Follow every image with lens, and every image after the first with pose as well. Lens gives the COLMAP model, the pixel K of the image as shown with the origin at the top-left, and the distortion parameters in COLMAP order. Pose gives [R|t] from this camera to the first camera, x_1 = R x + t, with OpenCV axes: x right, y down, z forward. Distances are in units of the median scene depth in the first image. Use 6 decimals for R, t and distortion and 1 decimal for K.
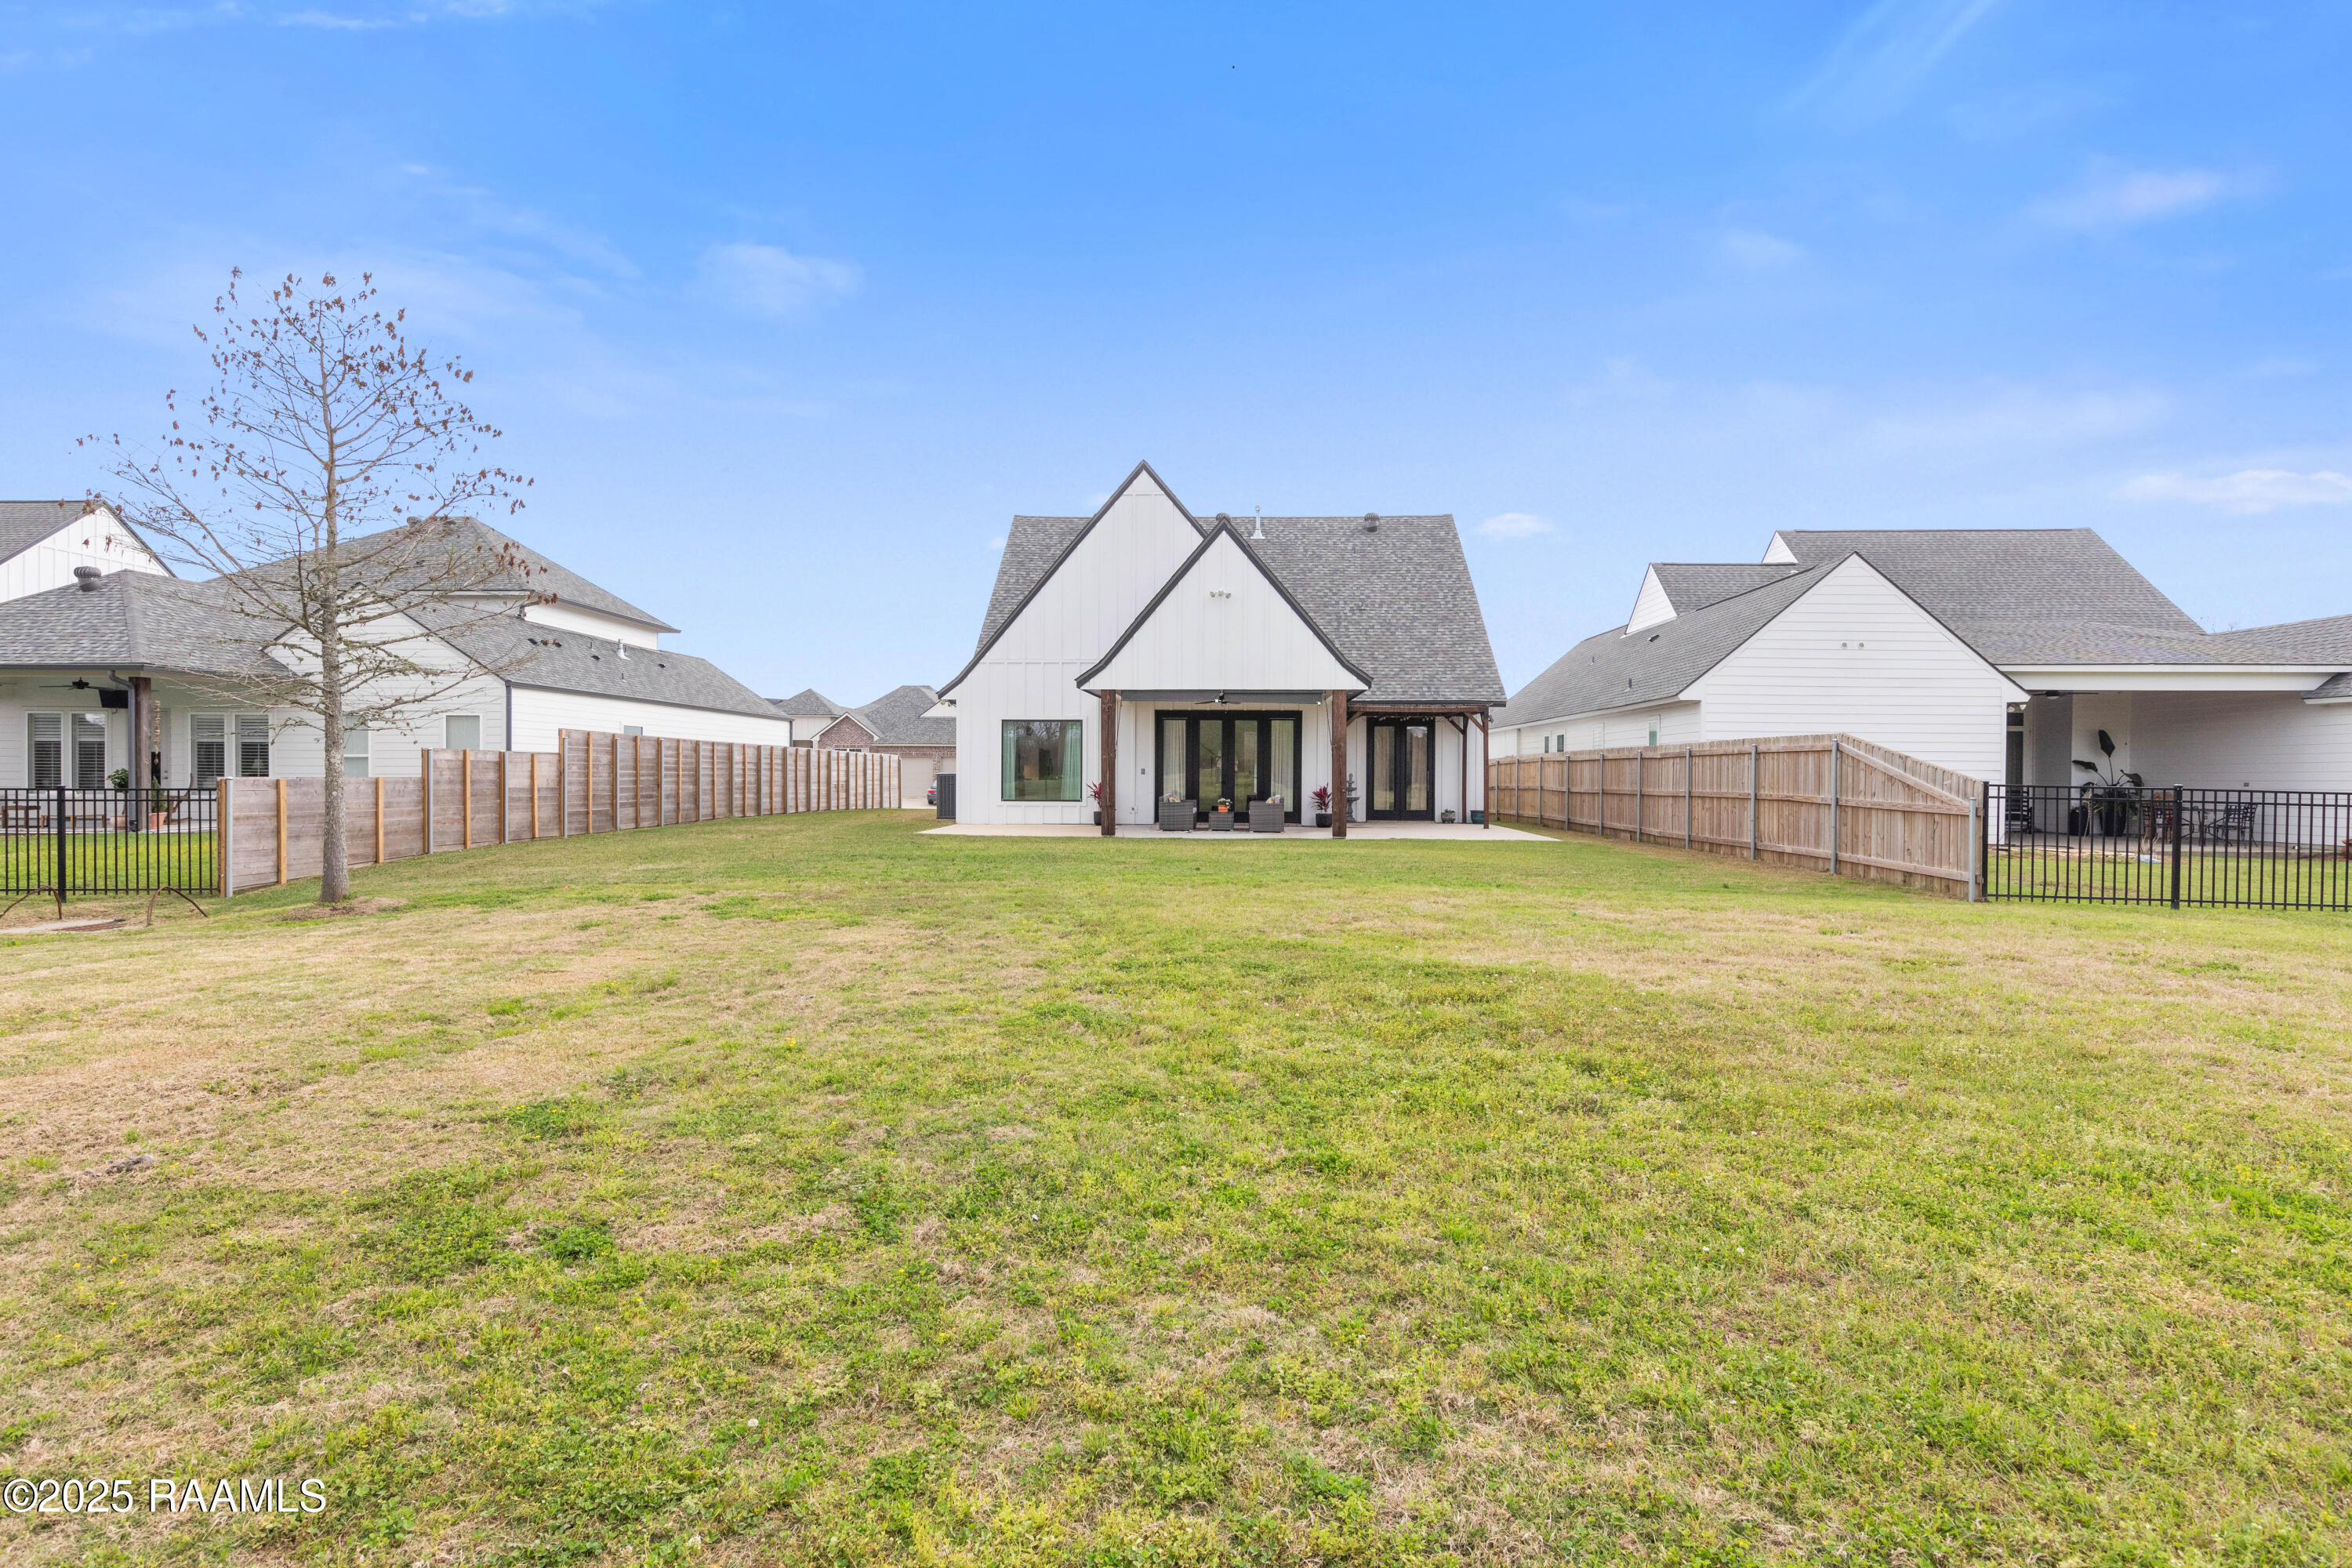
lens RADIAL K [[1186.9, 0, 1175.6], [0, 1186.9, 784.9], [0, 0, 1]] dist [0.004794, -0.001205]
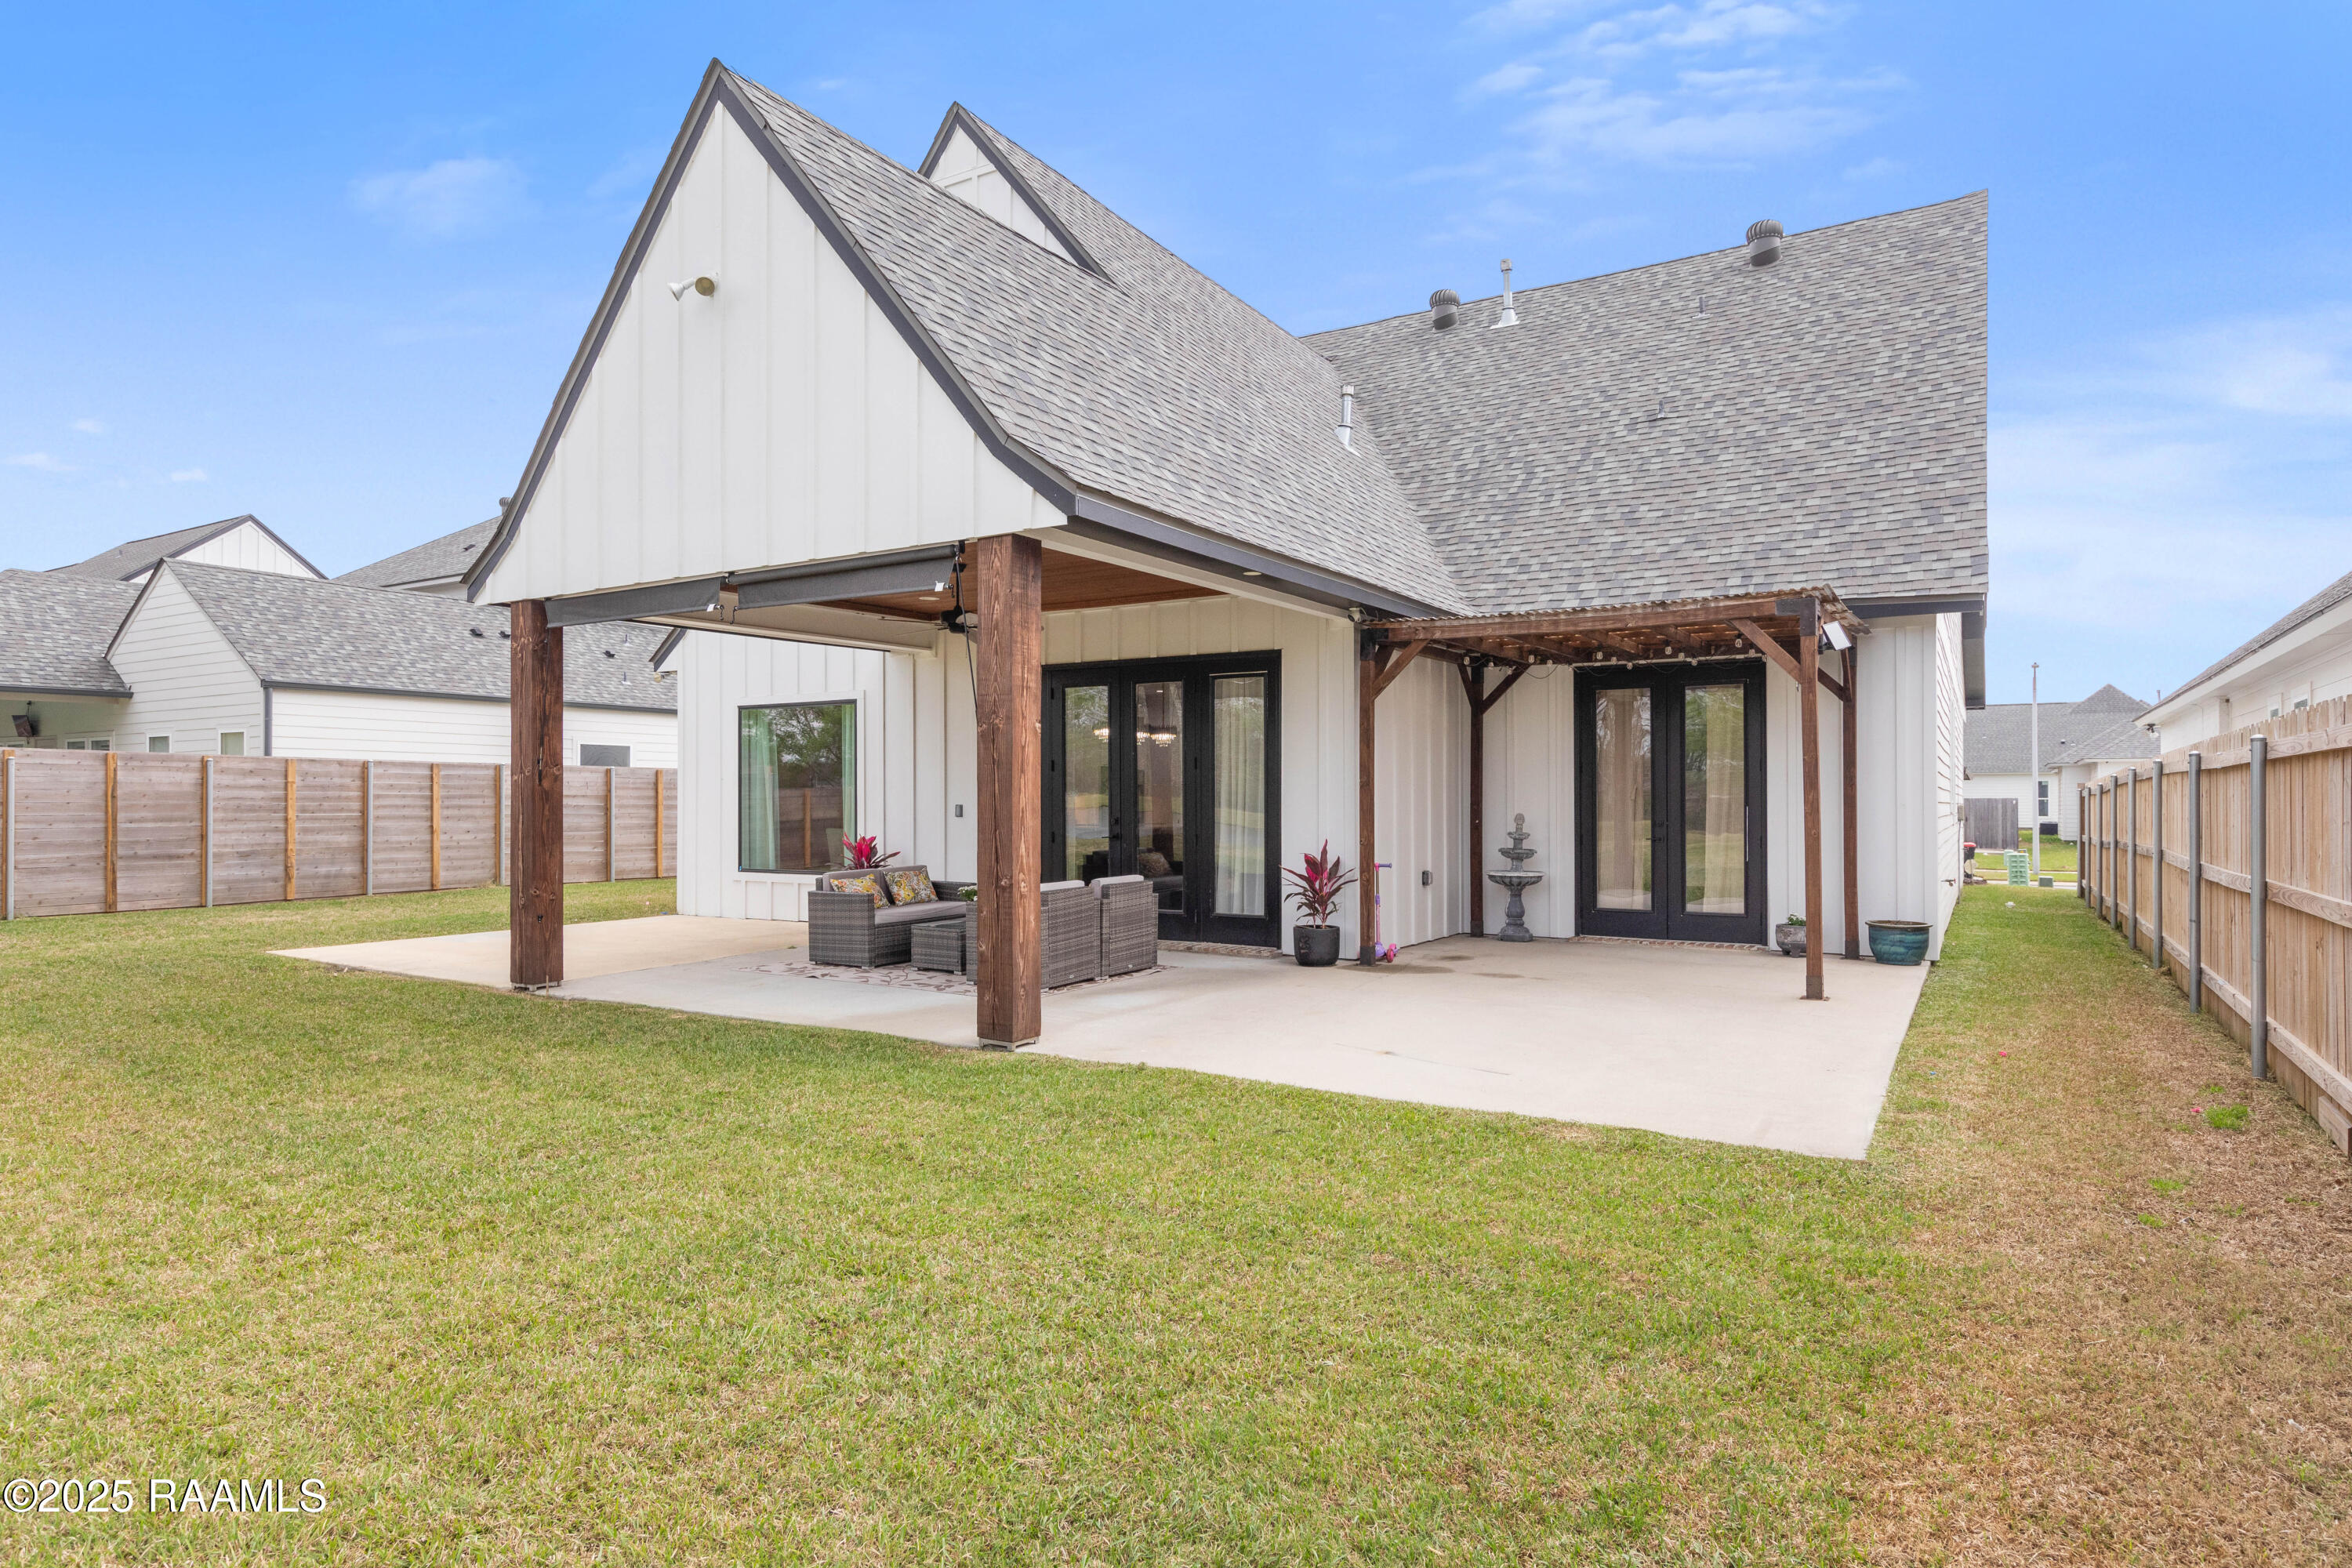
lens RADIAL K [[1330.1, 0, 1168.7], [0, 1330.1, 784.5], [0, 0, 1]] dist [0.017466, -0.000673]
pose [[0.872888, -0.011050, -0.487795, 0.260423], [-0.001828, 0.999662, -0.025916, -0.007684], [0.487917, 0.023513, 0.872573, 0.566861]]
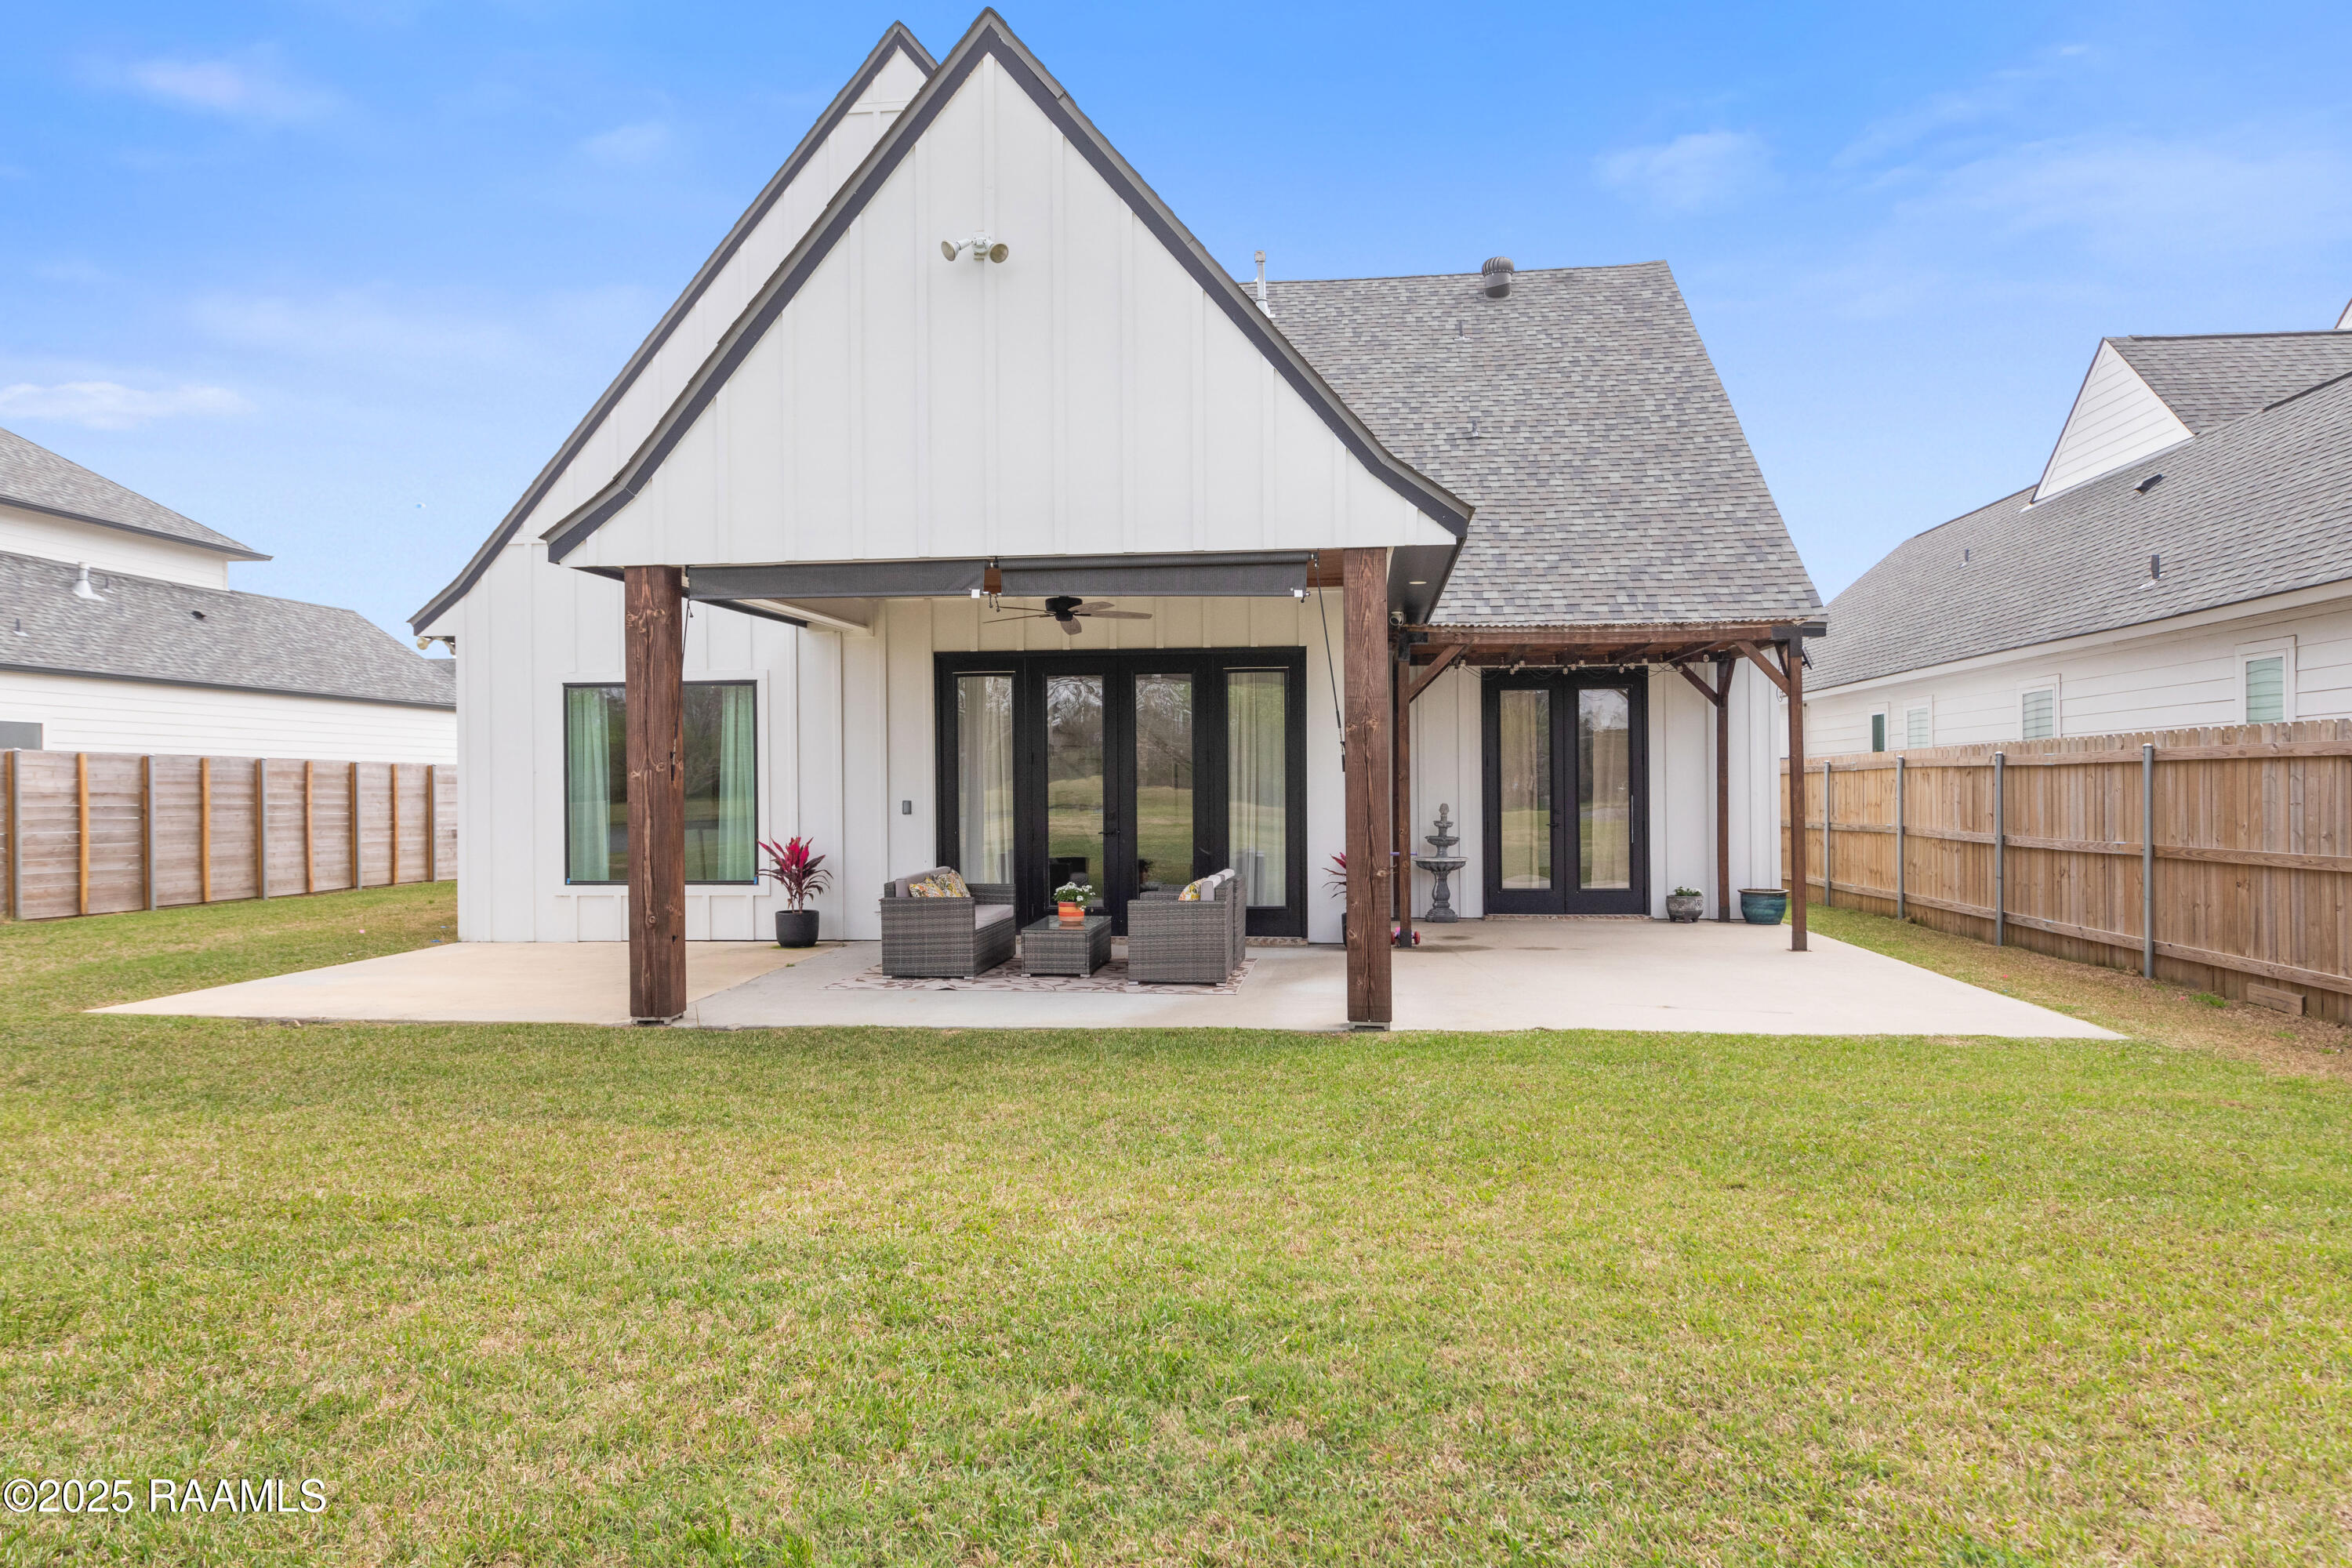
lens RADIAL K [[1532.1, 0, 1184.8], [0, 1532.1, 785.8], [0, 0, 1]] dist [0.017491, 0.000665]
pose [[0.998303, -0.012193, -0.056944, 0.087857], [0.011426, 0.999840, -0.013781, -0.009535], [0.057103, 0.013107, 0.998282, 0.459221]]
